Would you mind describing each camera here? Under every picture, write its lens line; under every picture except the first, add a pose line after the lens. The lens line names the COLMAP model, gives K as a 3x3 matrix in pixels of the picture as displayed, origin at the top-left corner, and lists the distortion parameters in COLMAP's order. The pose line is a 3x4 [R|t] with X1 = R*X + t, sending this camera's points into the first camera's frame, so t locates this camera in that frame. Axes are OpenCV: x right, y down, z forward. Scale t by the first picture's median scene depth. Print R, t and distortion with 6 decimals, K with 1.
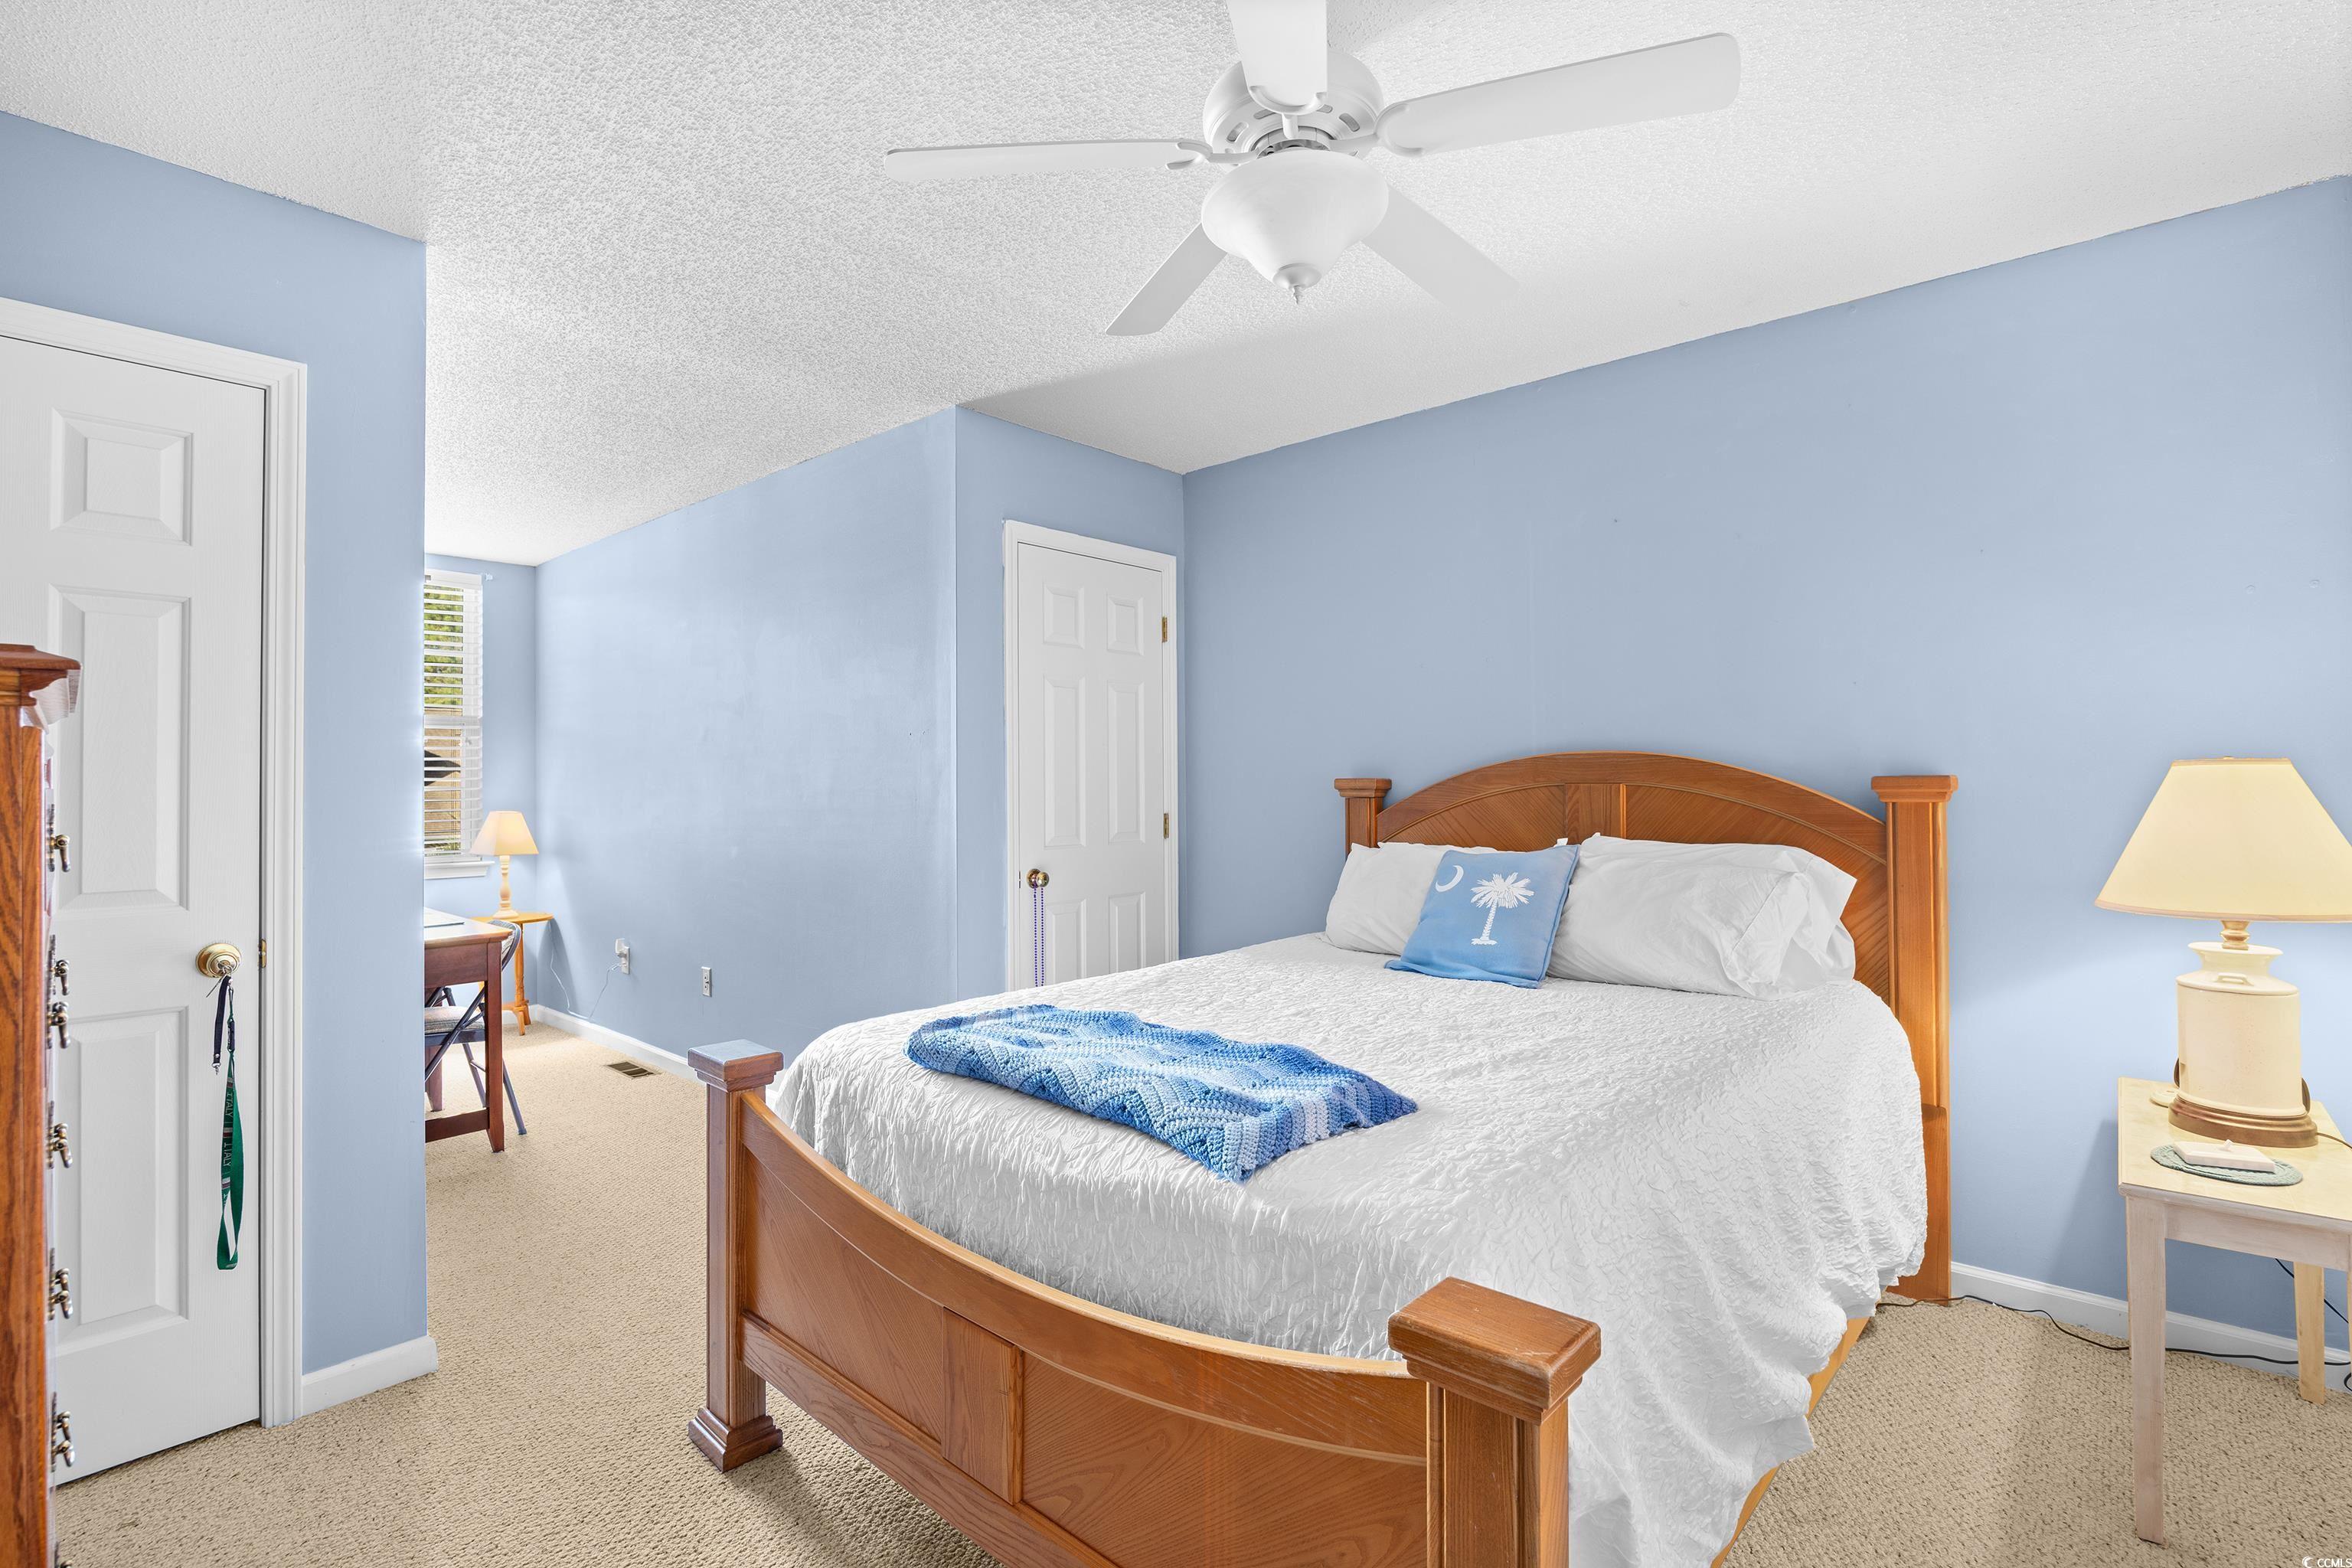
lens RADIAL K [[1078.1, 0, 1176.3], [0, 1078.1, 775.6], [0, 0, 1]] dist [-0.024320, -0.000262]
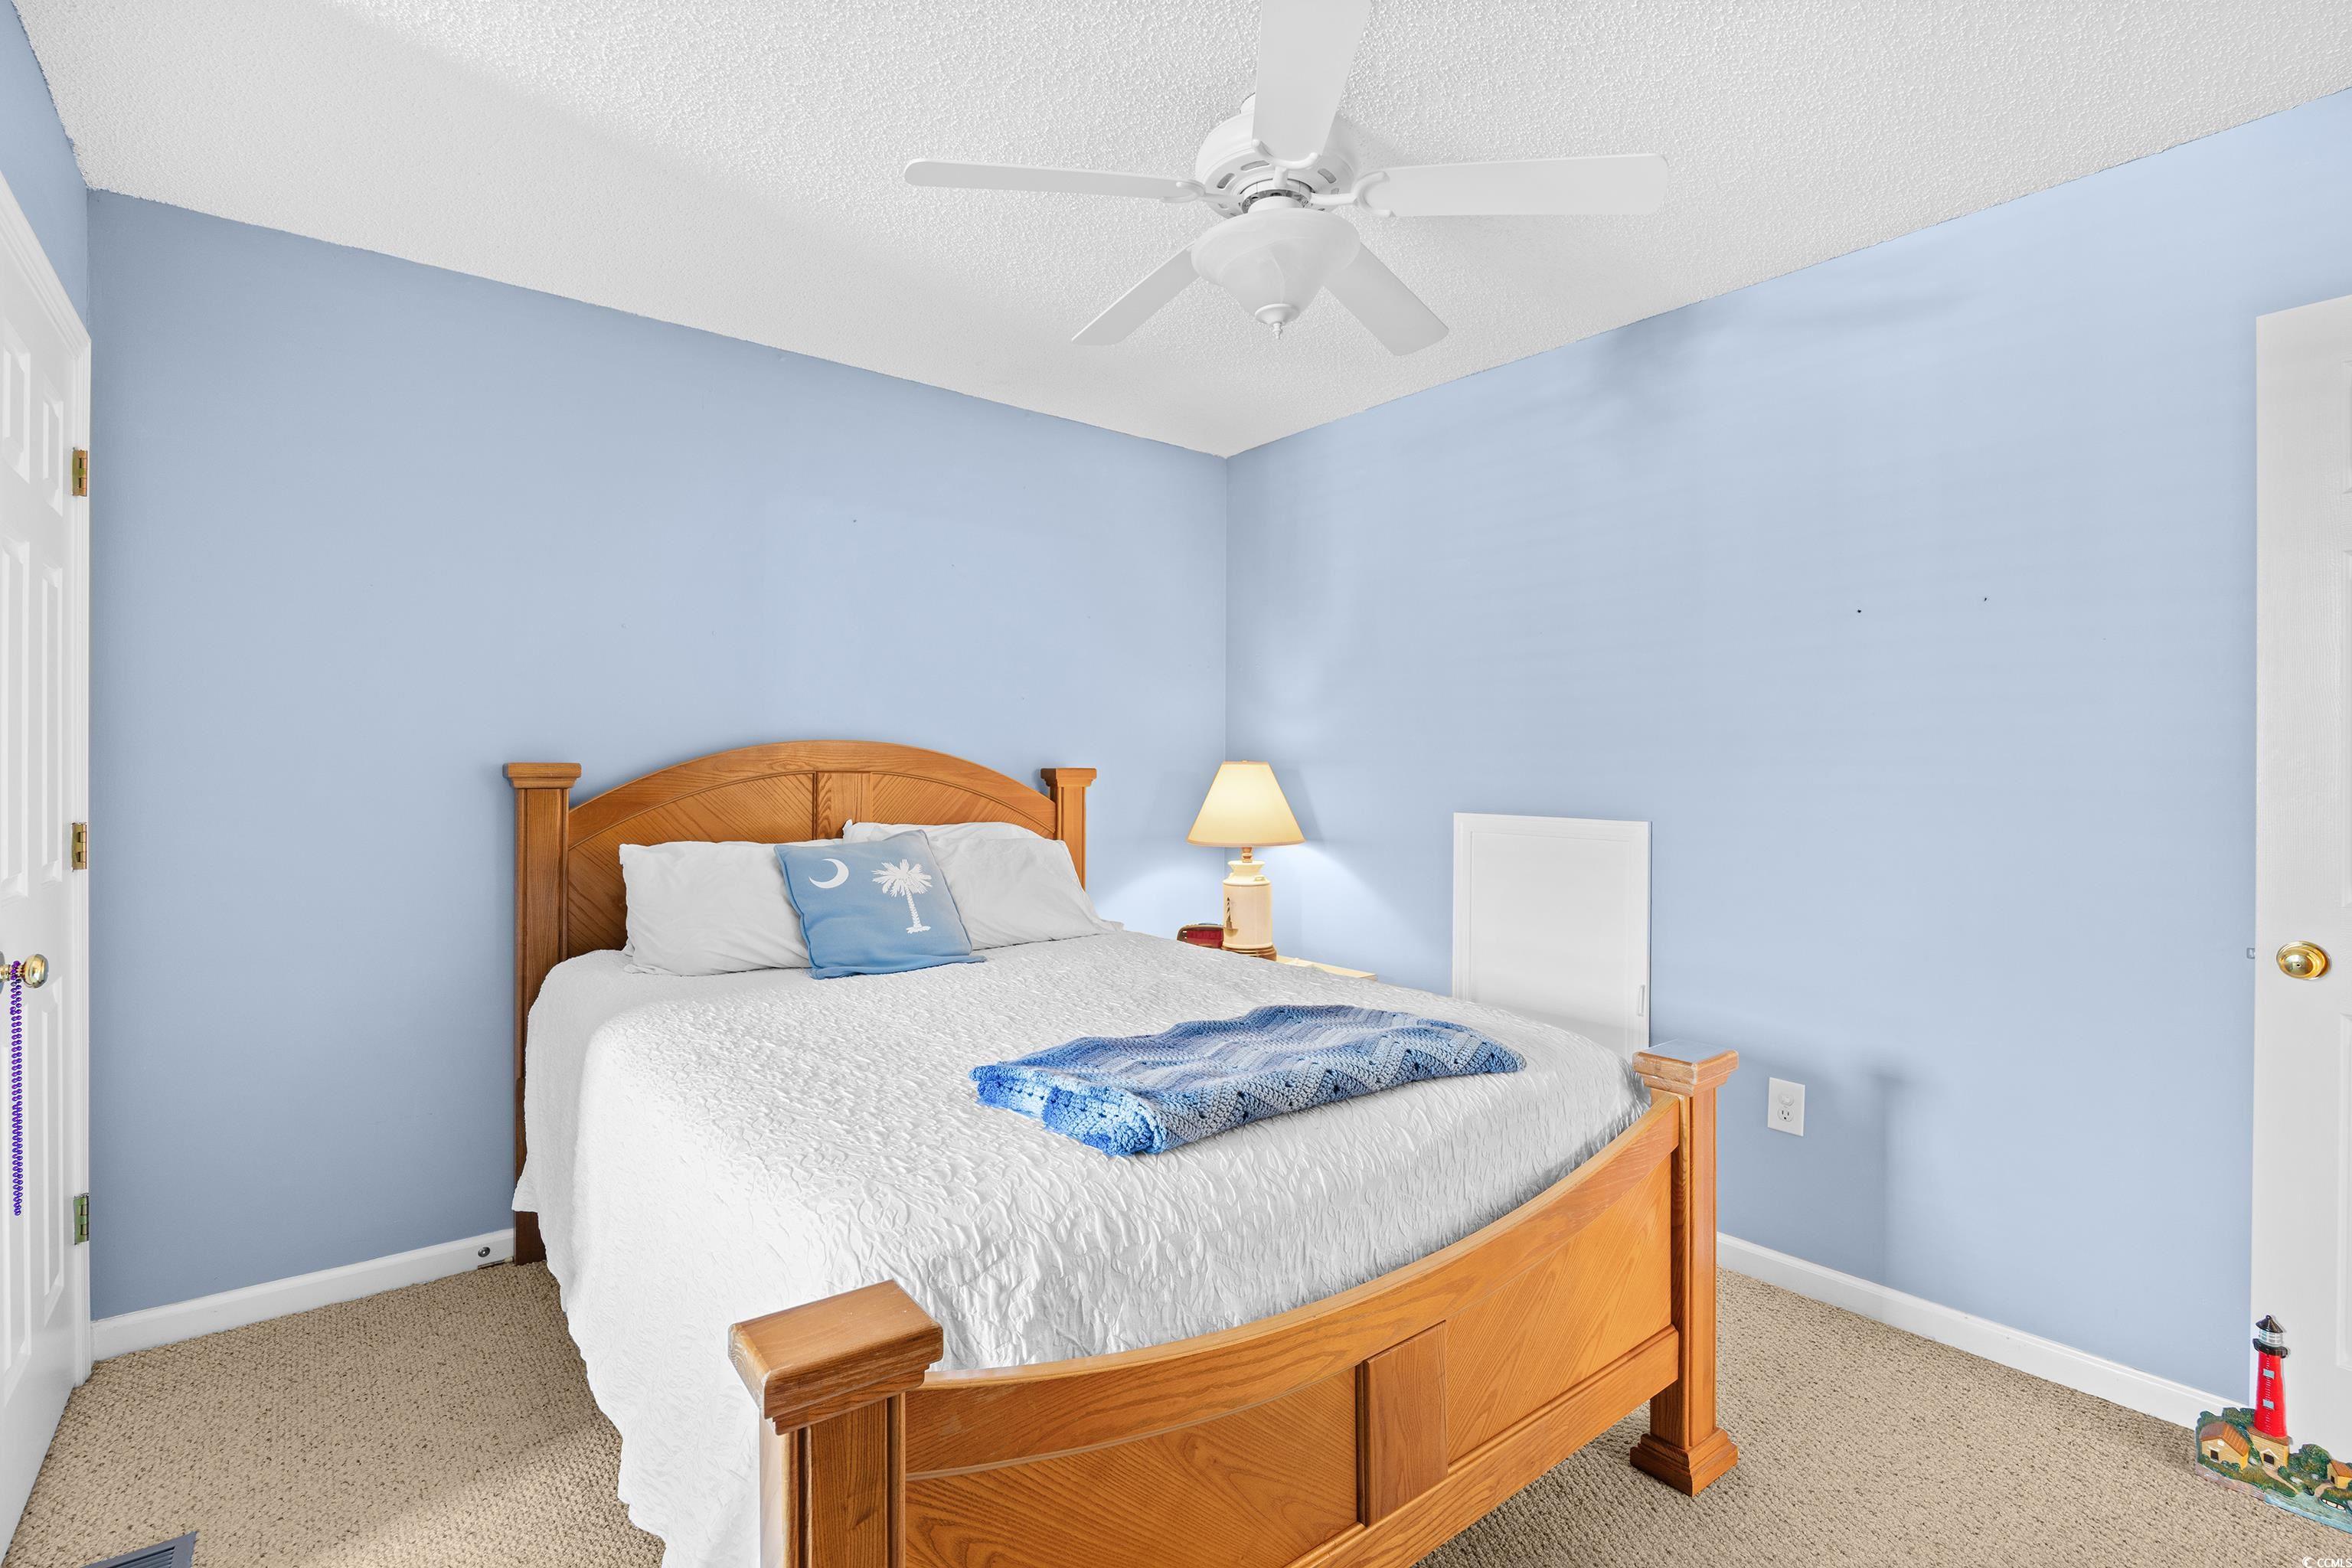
lens RADIAL K [[1078.1, 0, 1176.9], [0, 1078.1, 774.6], [0, 0, 1]] dist [-0.024320, -0.000262]
pose [[0.166616, 0.003515, 0.986016, -0.900500], [-0.008839, 0.999959, -0.002071, 0.015305], [-0.985982, -0.008371, 0.166640, 0.819137]]
